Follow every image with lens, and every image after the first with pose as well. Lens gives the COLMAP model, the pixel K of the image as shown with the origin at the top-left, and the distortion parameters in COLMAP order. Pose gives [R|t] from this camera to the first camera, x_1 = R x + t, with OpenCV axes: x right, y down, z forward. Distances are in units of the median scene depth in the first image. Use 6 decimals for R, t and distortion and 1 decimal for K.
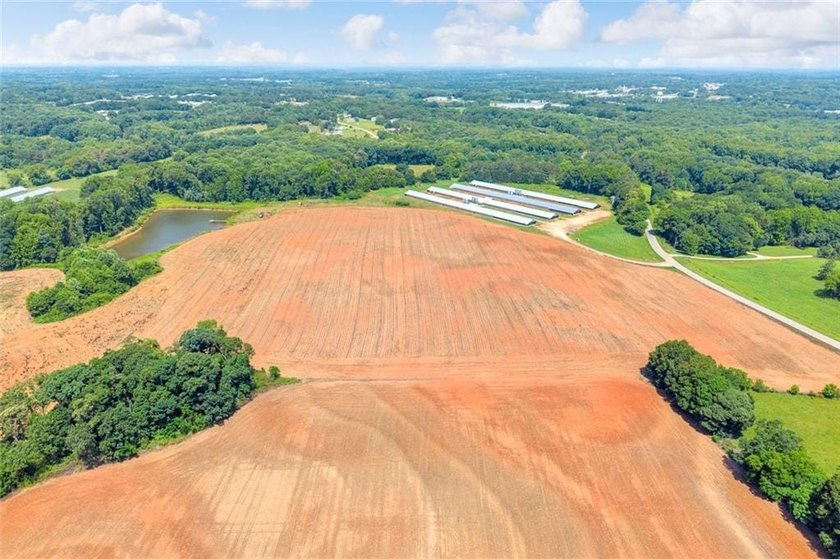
lens RADIAL K [[573.2, 0, 420.0], [0, 573.2, 279.5], [0, 0, 1]] dist [0.053296, -0.069250]
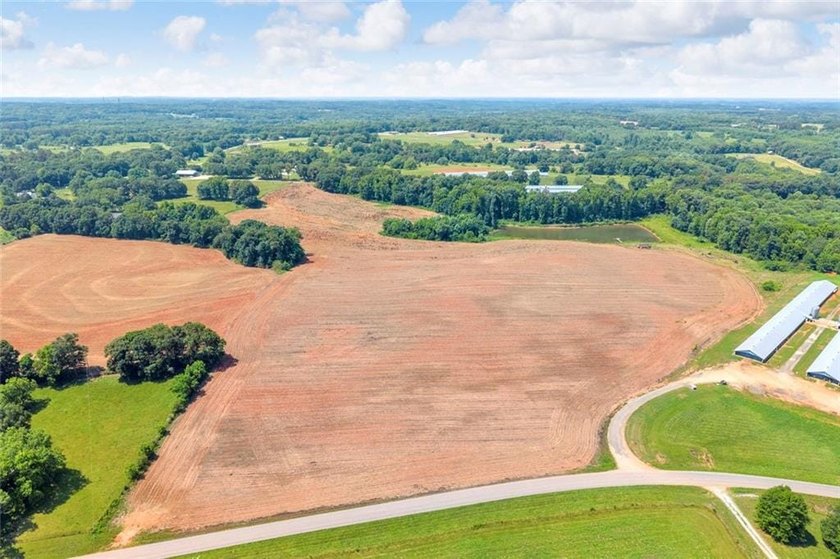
lens RADIAL K [[573.2, 0, 420.0], [0, 573.2, 279.5], [0, 0, 1]] dist [0.053296, -0.069250]
pose [[0.054152, 0.304754, -0.950890, 0.882866], [-0.355685, 0.895711, 0.266814, -0.253393], [0.933036, 0.323769, 0.156901, 0.688839]]
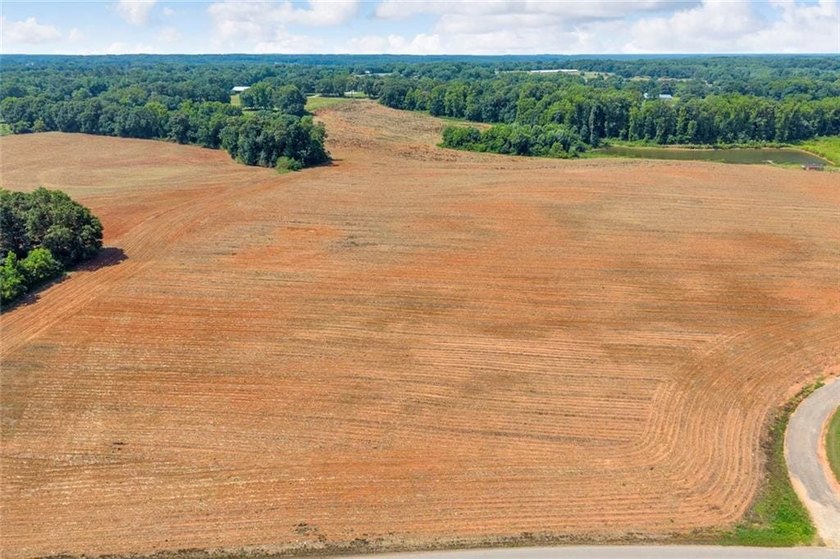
lens RADIAL K [[573.2, 0, 420.0], [0, 573.2, 279.5], [0, 0, 1]] dist [0.053296, -0.069250]
pose [[-0.127589, 0.360082, -0.924155, 0.617899], [-0.349162, 0.855816, 0.381660, -0.131330], [0.928335, 0.371376, 0.016535, 0.825373]]
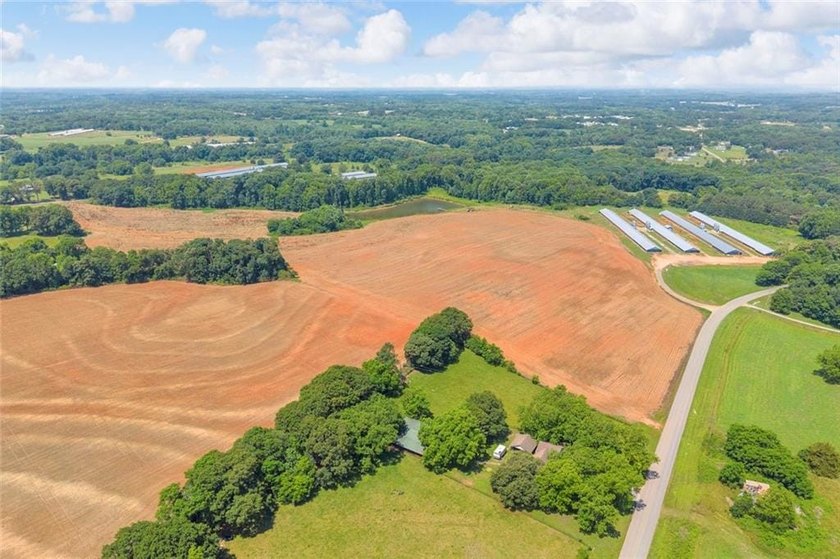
lens RADIAL K [[580.7, 0, 420.0], [0, 580.7, 279.5], [0, 0, 1]] dist [0.063156, -0.077332]
pose [[0.716492, 0.219576, -0.662137, 0.718455], [-0.244926, 0.967926, 0.055950, -0.007886], [0.653185, 0.122087, 0.747291, -0.026964]]
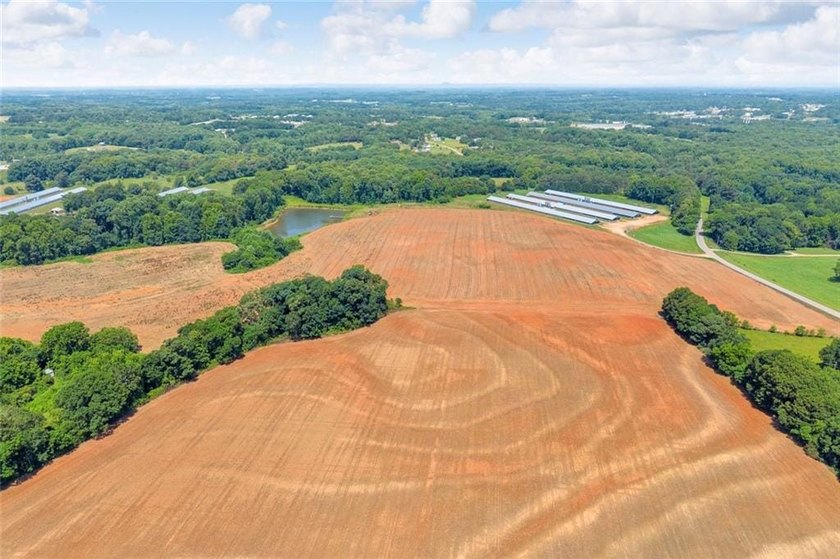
lens RADIAL K [[580.7, 0, 420.0], [0, 580.7, 279.5], [0, 0, 1]] dist [0.063156, -0.077332]
pose [[0.990997, 0.038937, -0.128097, -0.005782], [-0.043591, 0.998480, -0.033730, 0.092312], [0.126589, 0.039011, 0.991188, -0.291669]]
